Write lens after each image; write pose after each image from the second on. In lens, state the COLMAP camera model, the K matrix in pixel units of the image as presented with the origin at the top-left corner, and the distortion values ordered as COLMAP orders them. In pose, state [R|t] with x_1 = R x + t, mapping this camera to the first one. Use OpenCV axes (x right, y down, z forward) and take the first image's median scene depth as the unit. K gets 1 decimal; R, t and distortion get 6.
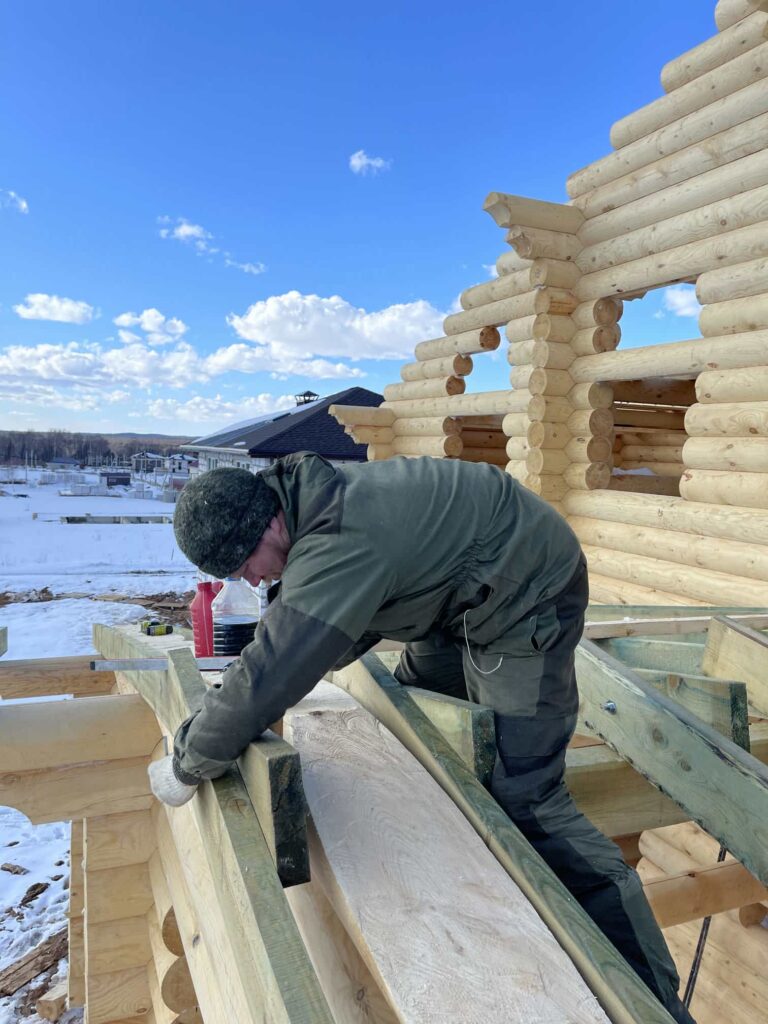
lens RADIAL K [[768.1, 0, 382.6], [0, 768.1, 507.2], [0, 0, 1]] dist [0.019486, -0.013711]
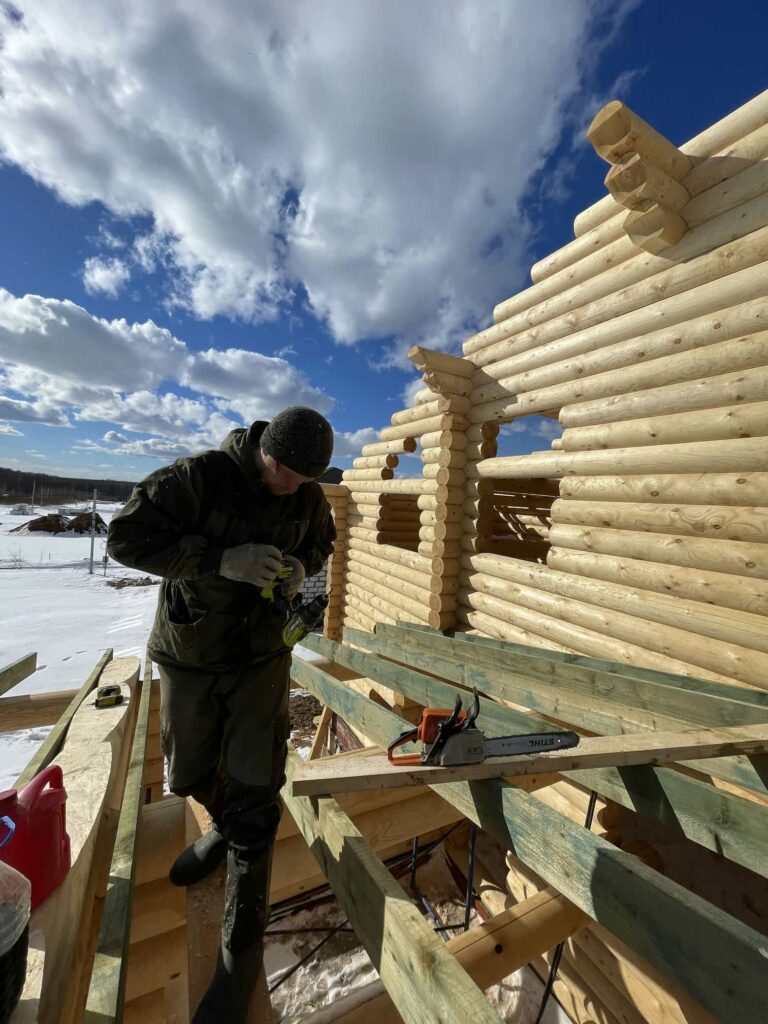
lens RADIAL K [[407.9, 0, 379.9], [0, 407.9, 512.1], [0, 0, 1]] dist [0.000825, -0.002112]
pose [[0.996869, 0.023208, 0.075583, 0.027975], [-0.020025, 0.998891, -0.042602, -0.065436], [-0.076488, 0.040955, 0.996229, 0.263146]]
